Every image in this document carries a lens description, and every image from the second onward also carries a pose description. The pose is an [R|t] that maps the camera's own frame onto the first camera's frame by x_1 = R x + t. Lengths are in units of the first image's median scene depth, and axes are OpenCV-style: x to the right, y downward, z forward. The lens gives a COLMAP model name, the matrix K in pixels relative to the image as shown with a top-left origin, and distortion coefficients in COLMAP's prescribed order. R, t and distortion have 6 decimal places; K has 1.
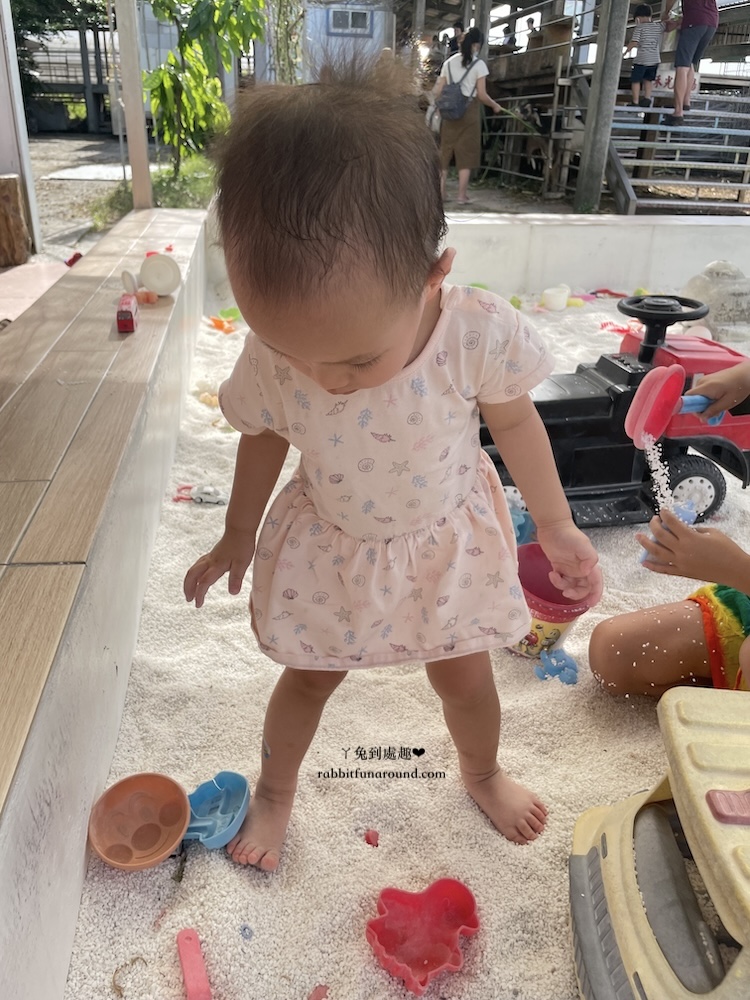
lens RADIAL K [[771.7, 0, 368.3], [0, 771.7, 480.9], [0, 0, 1]] dist [0.073587, -0.107855]
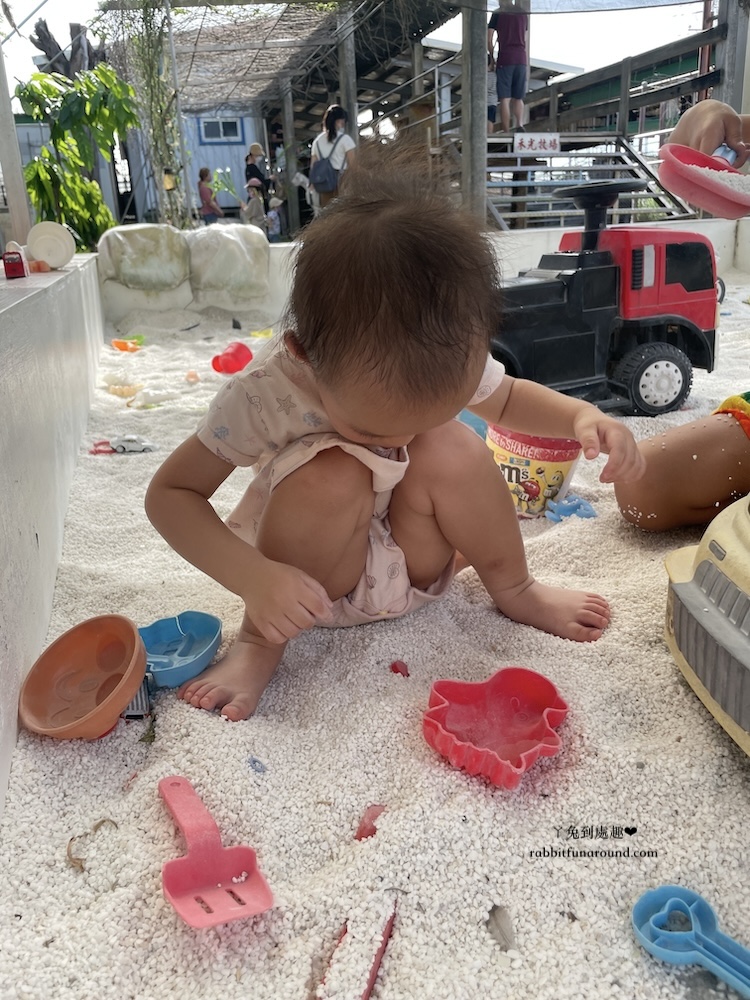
lens RADIAL K [[771.7, 0, 373.4], [0, 771.7, 499.0], [0, 0, 1]] dist [0.073587, -0.107855]
pose [[0.985873, -0.121188, 0.115619, -0.070057], [0.132074, 0.986994, -0.091651, 0.280617], [-0.103008, 0.105627, 0.989056, 0.176290]]
